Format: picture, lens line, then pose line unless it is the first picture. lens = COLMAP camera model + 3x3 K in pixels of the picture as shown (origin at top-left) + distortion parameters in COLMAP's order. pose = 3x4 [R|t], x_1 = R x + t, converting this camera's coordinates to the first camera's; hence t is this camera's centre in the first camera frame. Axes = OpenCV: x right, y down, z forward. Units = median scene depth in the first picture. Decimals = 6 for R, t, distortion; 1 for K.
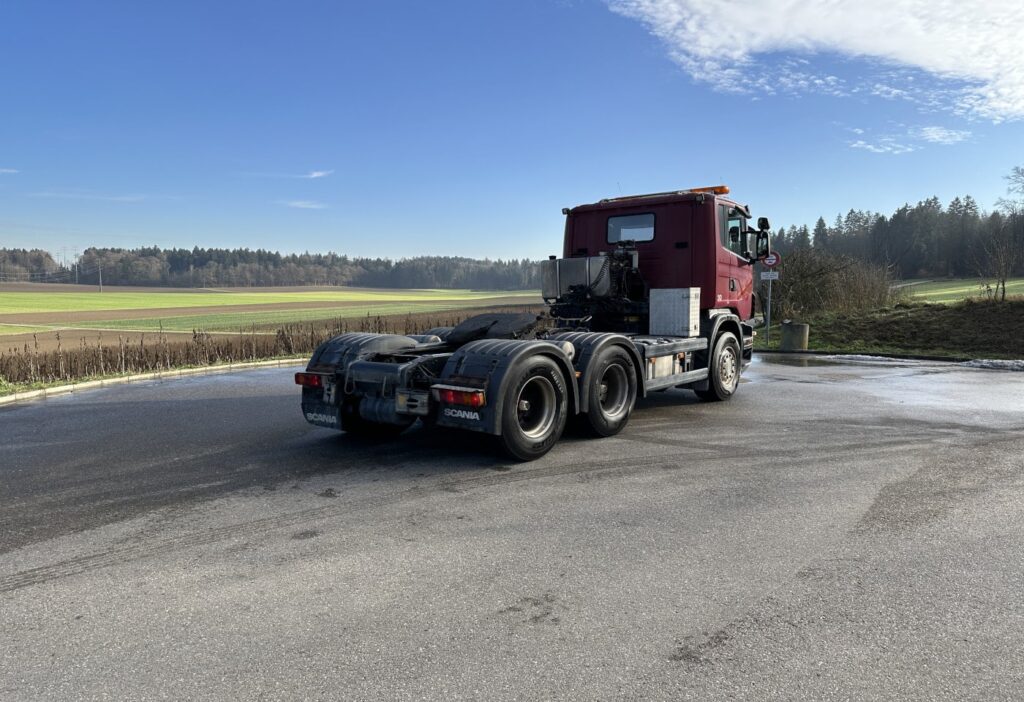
lens RADIAL K [[741.7, 0, 514.0], [0, 741.7, 306.2], [0, 0, 1]] dist [-0.002841, -0.011629]
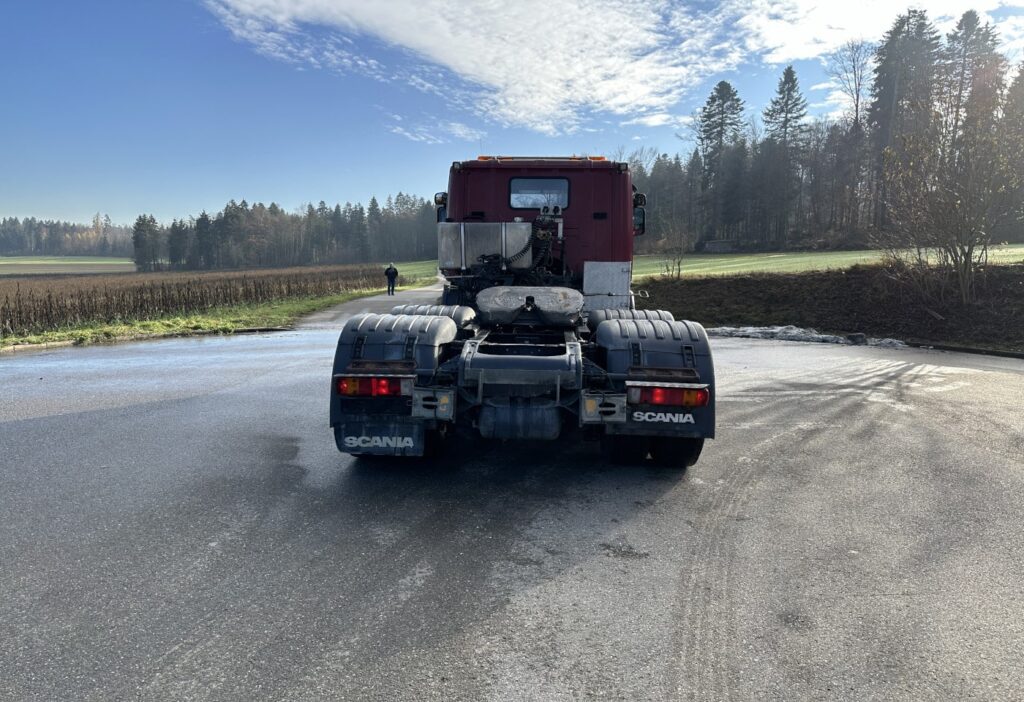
lens RADIAL K [[741.7, 0, 511.7], [0, 741.7, 340.4], [0, 0, 1]] dist [-0.002841, -0.011629]
pose [[0.813892, -0.030309, 0.580225, -0.539430], [-0.015905, 0.997102, 0.074397, 0.008456], [-0.580798, -0.069780, 0.811052, 0.391737]]
